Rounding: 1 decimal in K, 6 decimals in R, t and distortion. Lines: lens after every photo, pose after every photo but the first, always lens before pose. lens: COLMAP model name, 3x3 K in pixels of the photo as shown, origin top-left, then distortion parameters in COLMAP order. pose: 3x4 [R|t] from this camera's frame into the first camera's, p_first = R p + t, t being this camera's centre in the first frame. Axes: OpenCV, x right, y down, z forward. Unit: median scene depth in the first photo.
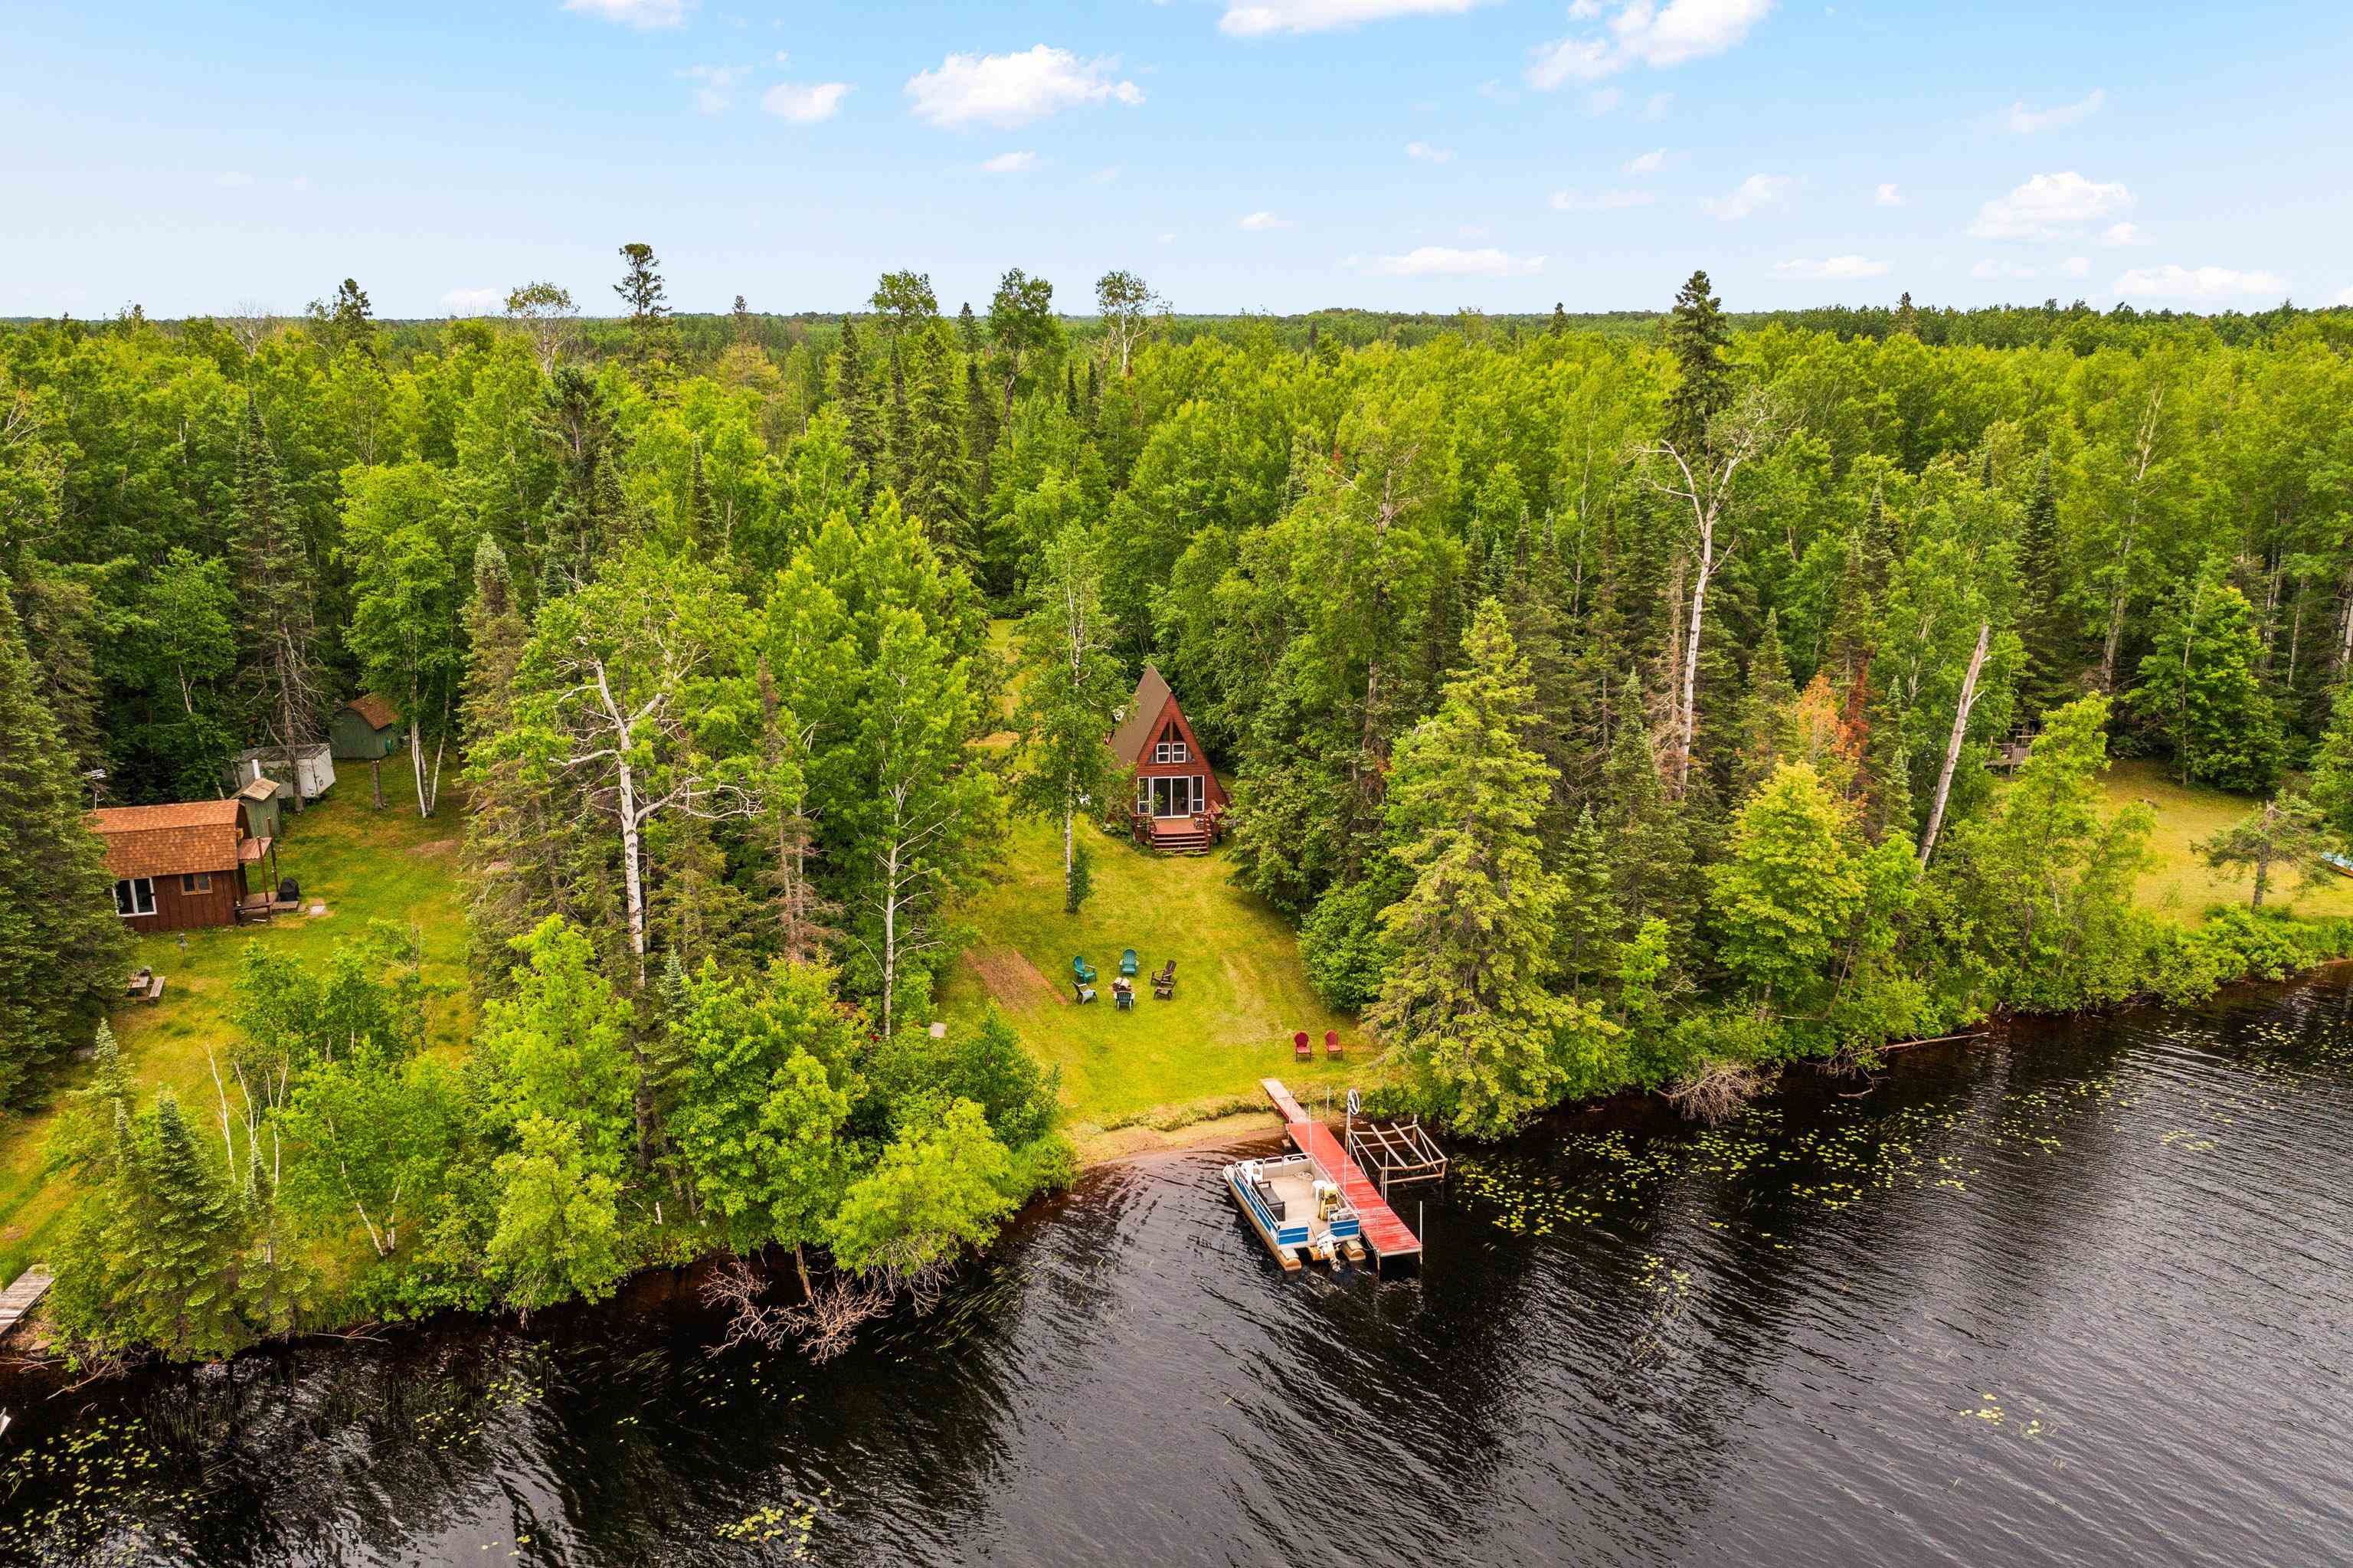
lens RADIAL K [[1829.8, 0, 1184.7], [0, 1829.8, 793.5], [0, 0, 1]] dist [-0.032012, 0.011320]
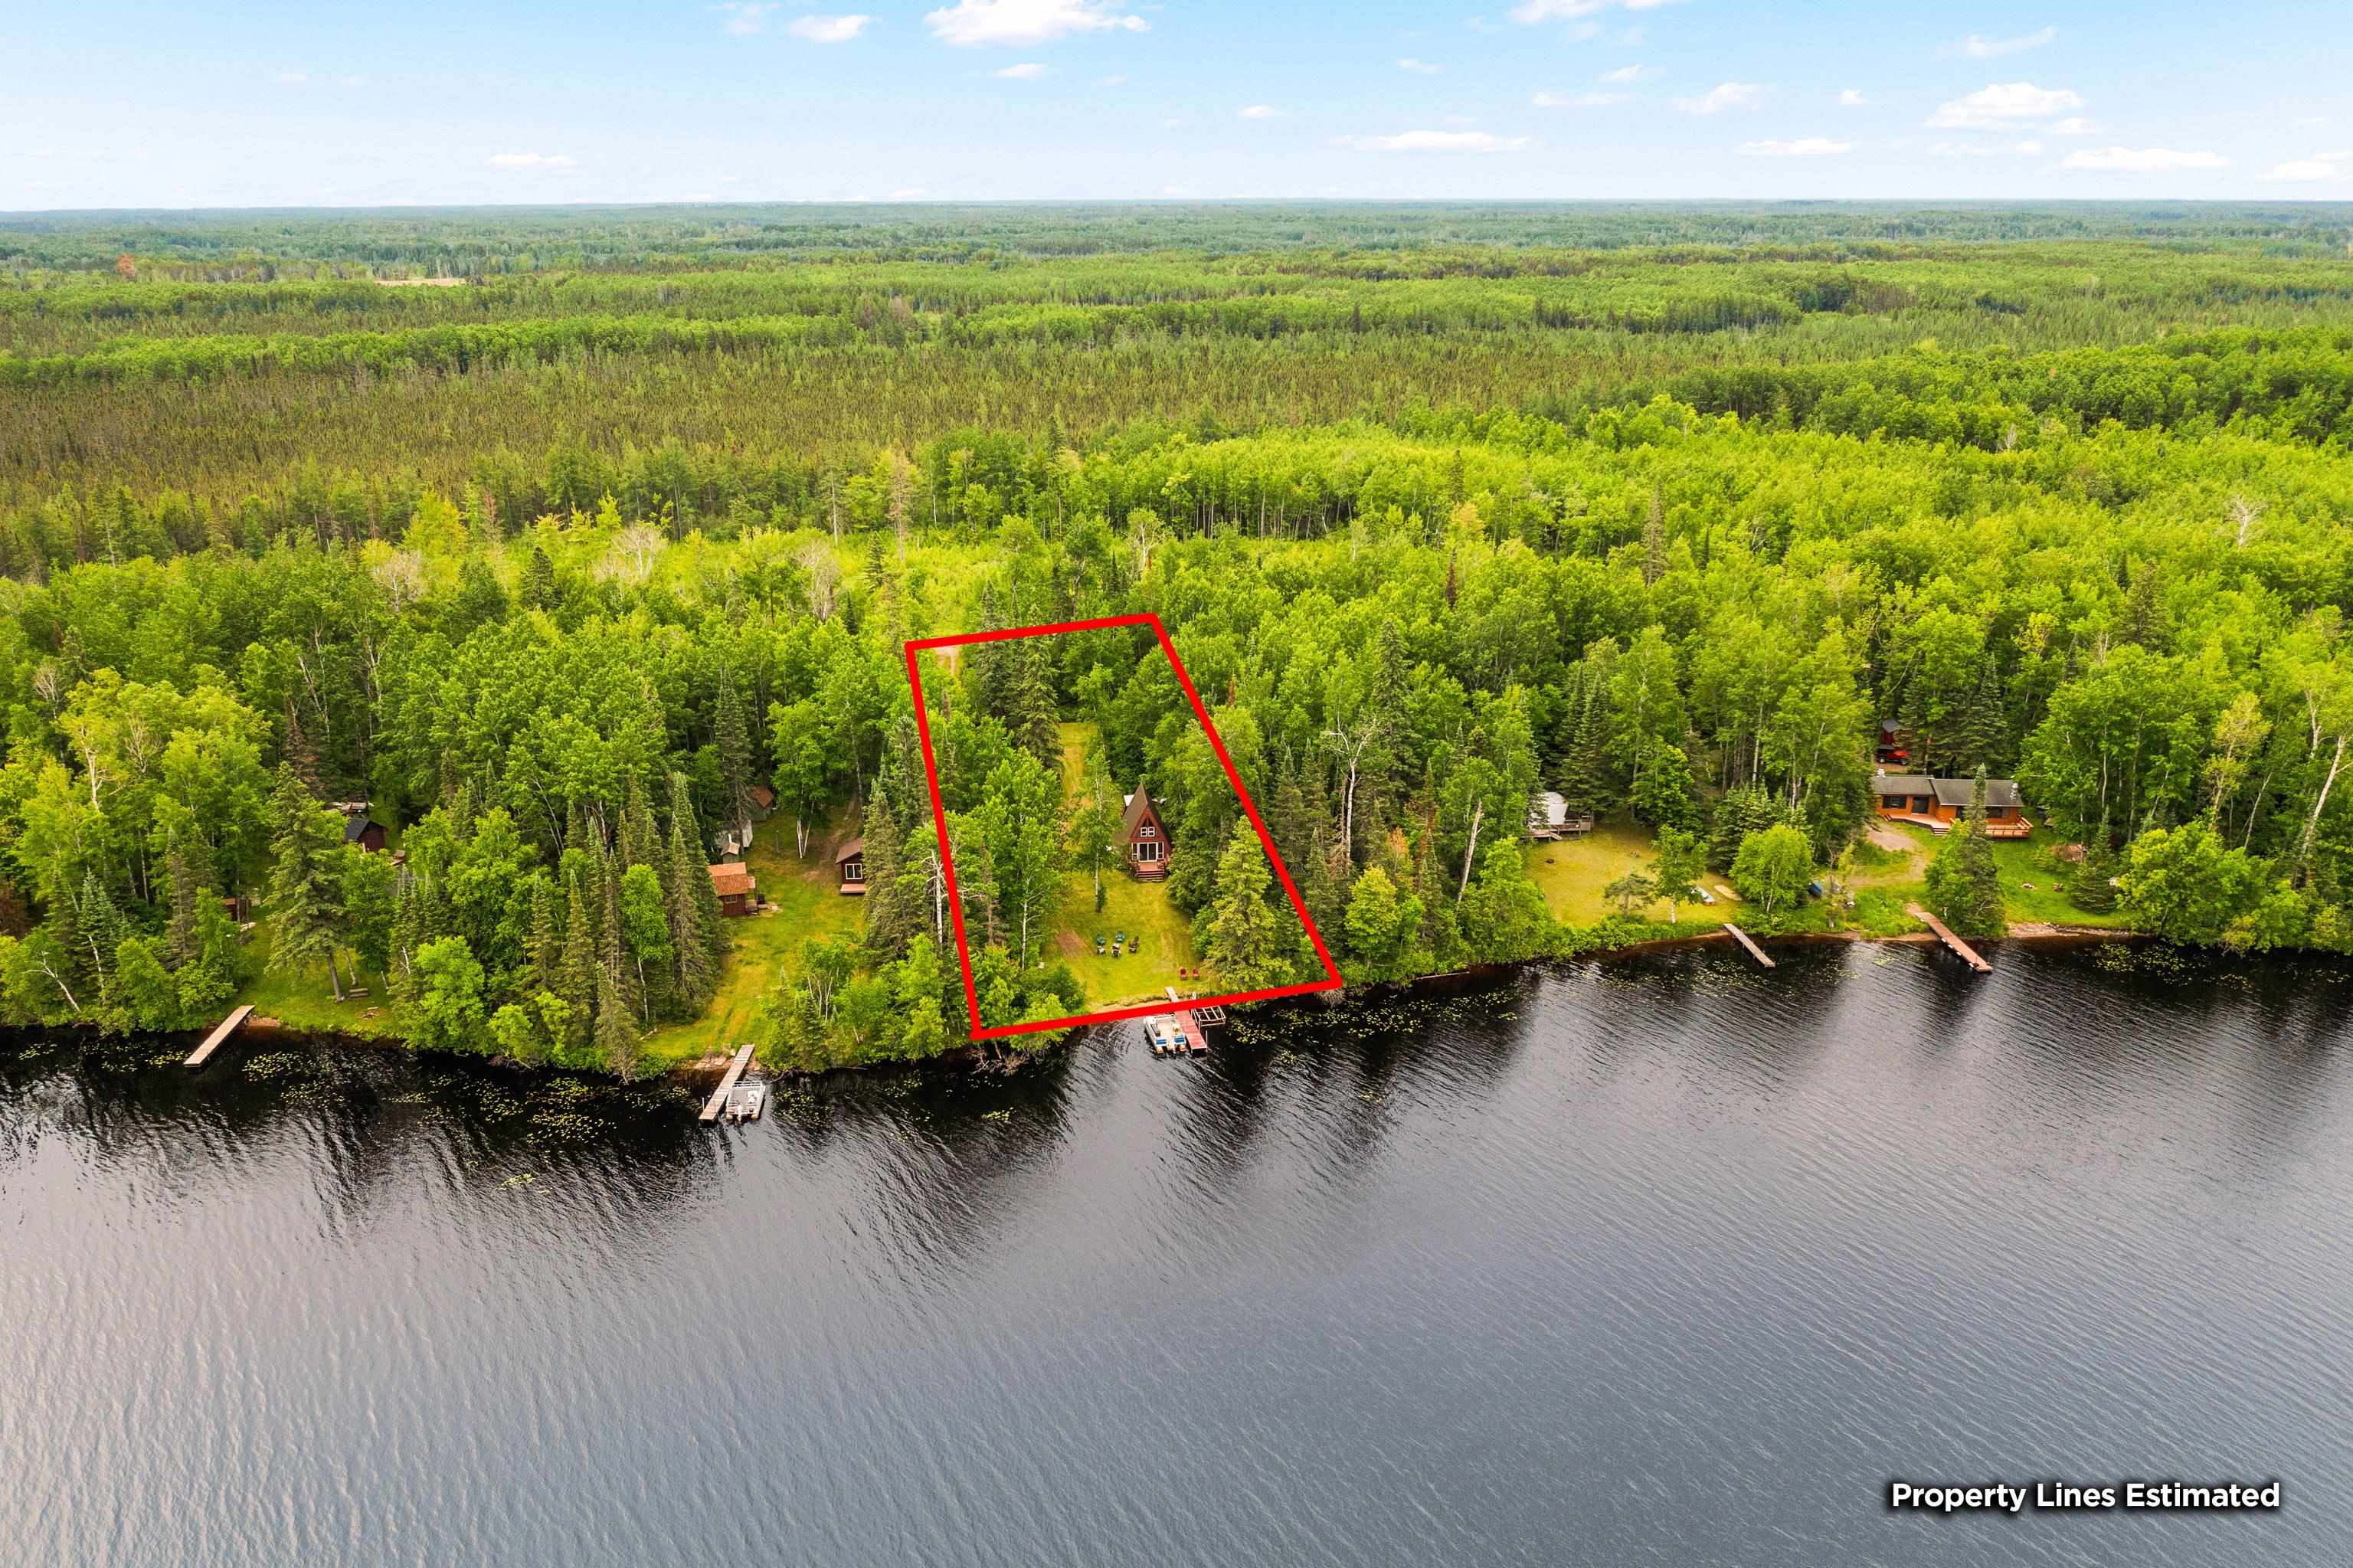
lens RADIAL K [[1829.8, 0, 1184.7], [0, 1829.8, 793.5], [0, 0, 1]] dist [-0.032012, 0.011320]
pose [[0.999016, 0.009998, -0.043203, 0.182990], [-0.007253, 0.997972, 0.063234, -0.289397], [0.043748, -0.062858, 0.997063, -1.610161]]
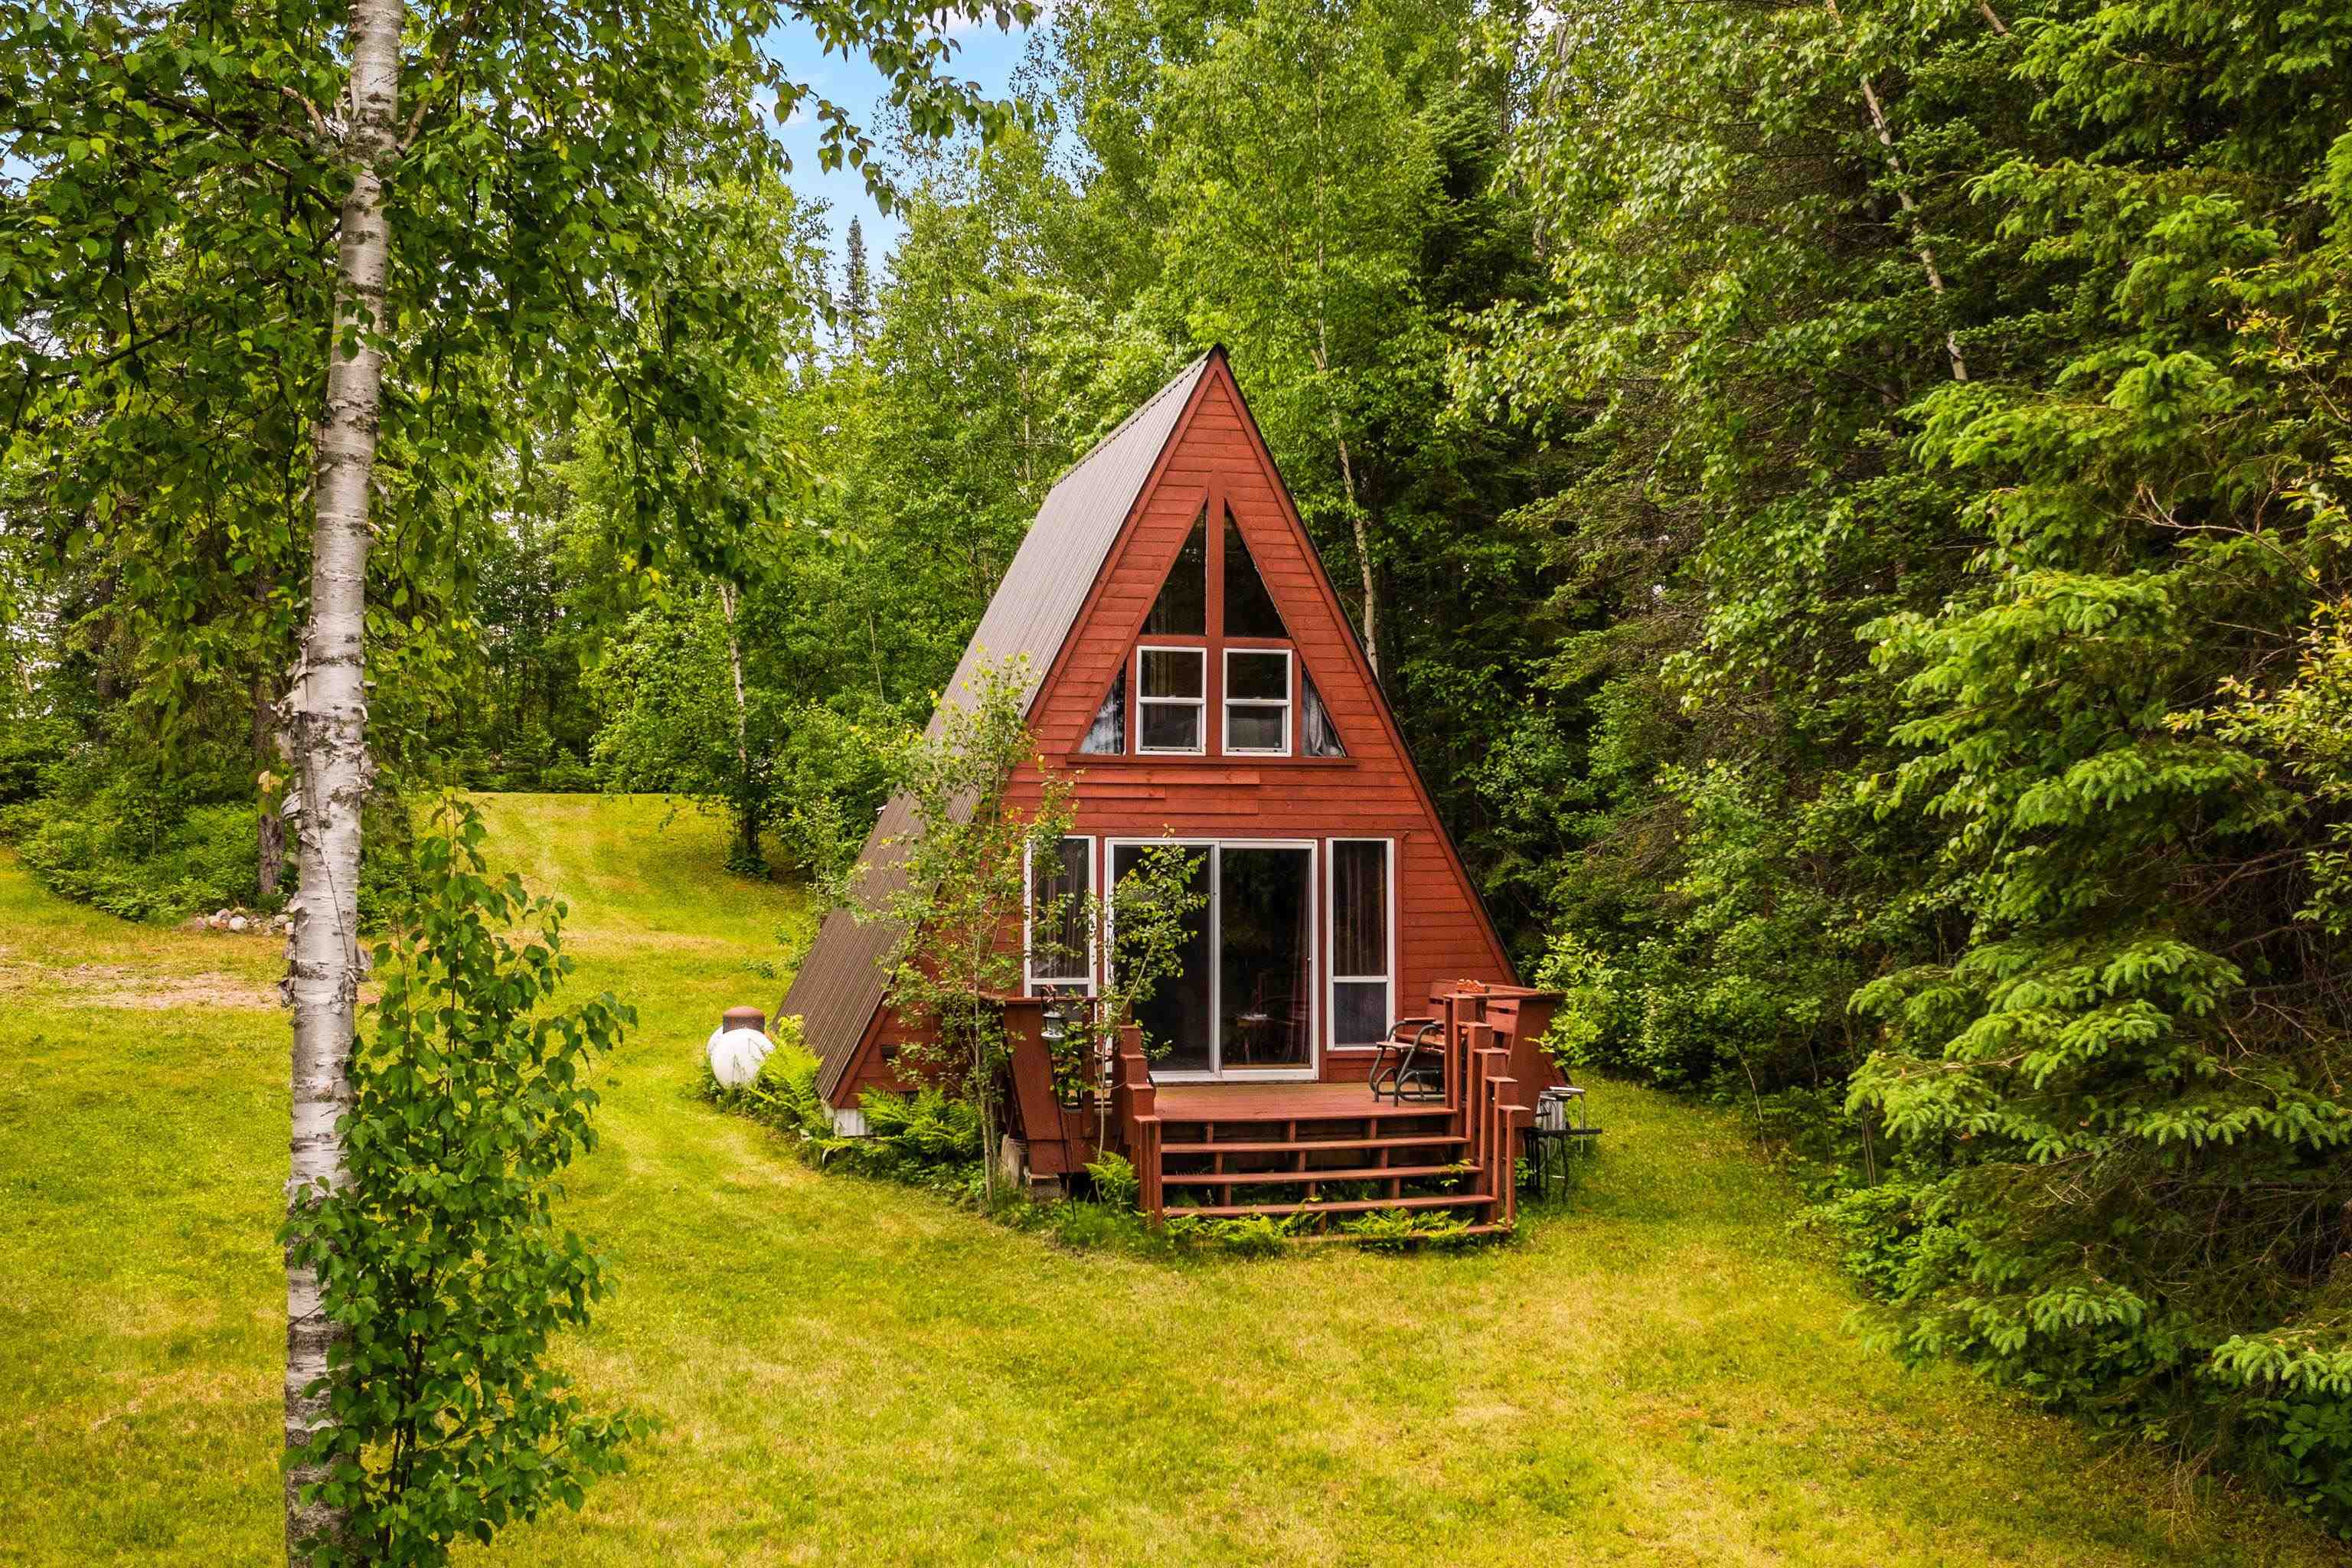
lens RADIAL K [[2378.5, 0, 1219.5], [0, 2378.5, 740.8], [0, 0, 1]] dist [-0.007054, -0.002606]
pose [[0.995531, 0.009799, 0.093921, -0.040967], [0.018769, 0.954224, -0.298502, 0.072054], [-0.092547, 0.298931, 0.949776, 1.114588]]
